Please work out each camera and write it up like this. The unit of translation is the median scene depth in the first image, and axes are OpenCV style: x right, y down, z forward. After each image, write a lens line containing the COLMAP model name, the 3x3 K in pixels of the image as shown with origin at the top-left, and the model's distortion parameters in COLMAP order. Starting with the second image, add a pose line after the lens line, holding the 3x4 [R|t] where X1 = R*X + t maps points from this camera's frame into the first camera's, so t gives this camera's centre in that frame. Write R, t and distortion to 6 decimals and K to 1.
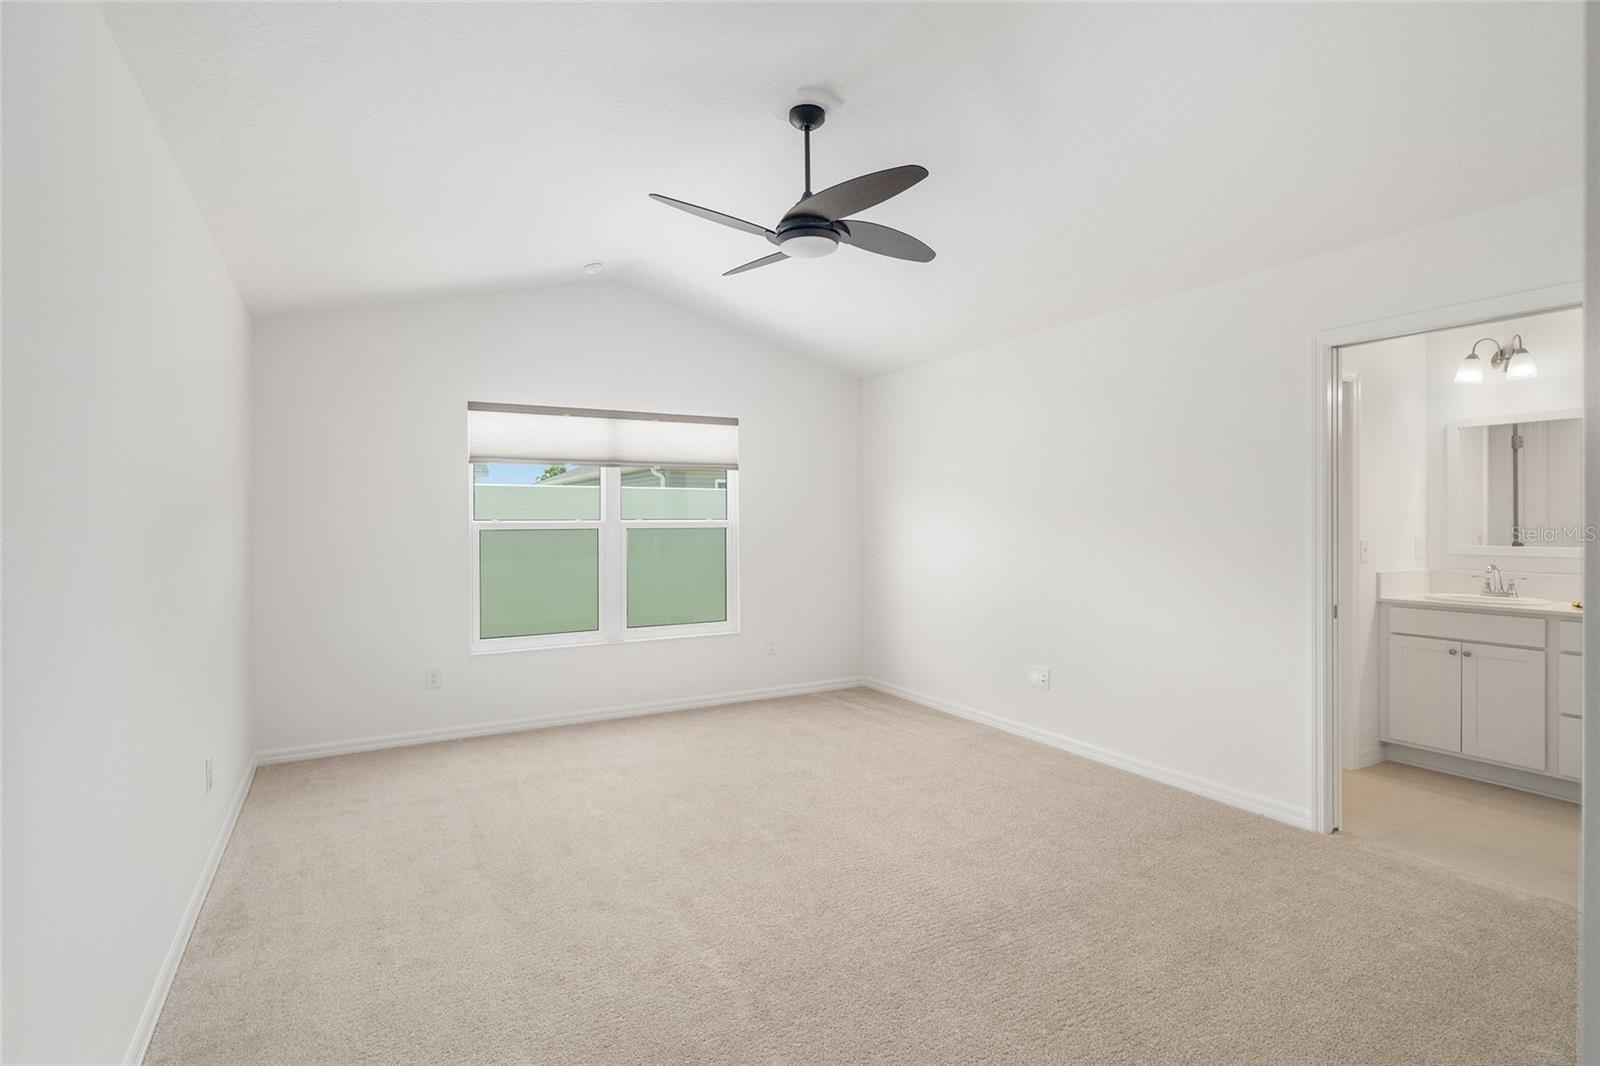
lens RADIAL K [[786.1, 0, 799.1], [0, 786.1, 523.9], [0, 0, 1]] dist [0.002533, 0.000423]
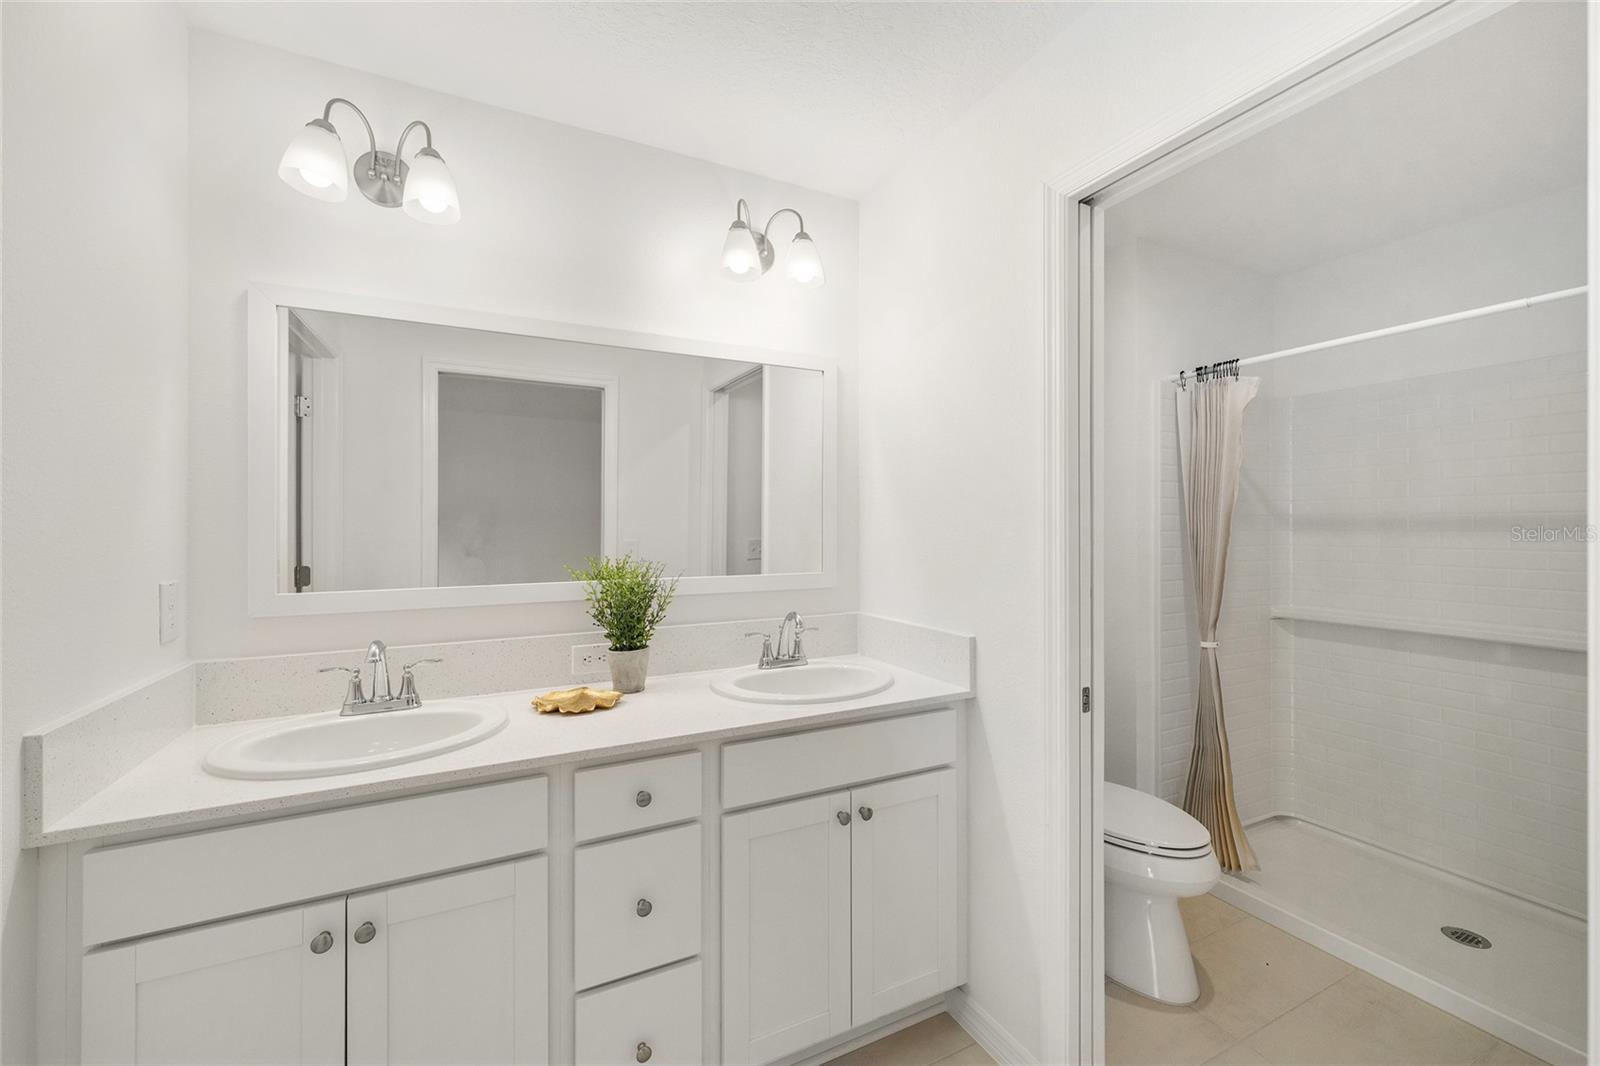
lens RADIAL K [[634.7, 0, 802.3], [0, 634.7, 531.8], [0, 0, 1]] dist [0.001451, -0.000180]
pose [[0.041704, 0.000636, 0.999130, 0.551516], [-0.002956, 0.999996, -0.000513, -0.006116], [-0.999126, -0.002932, 0.041706, 0.757079]]
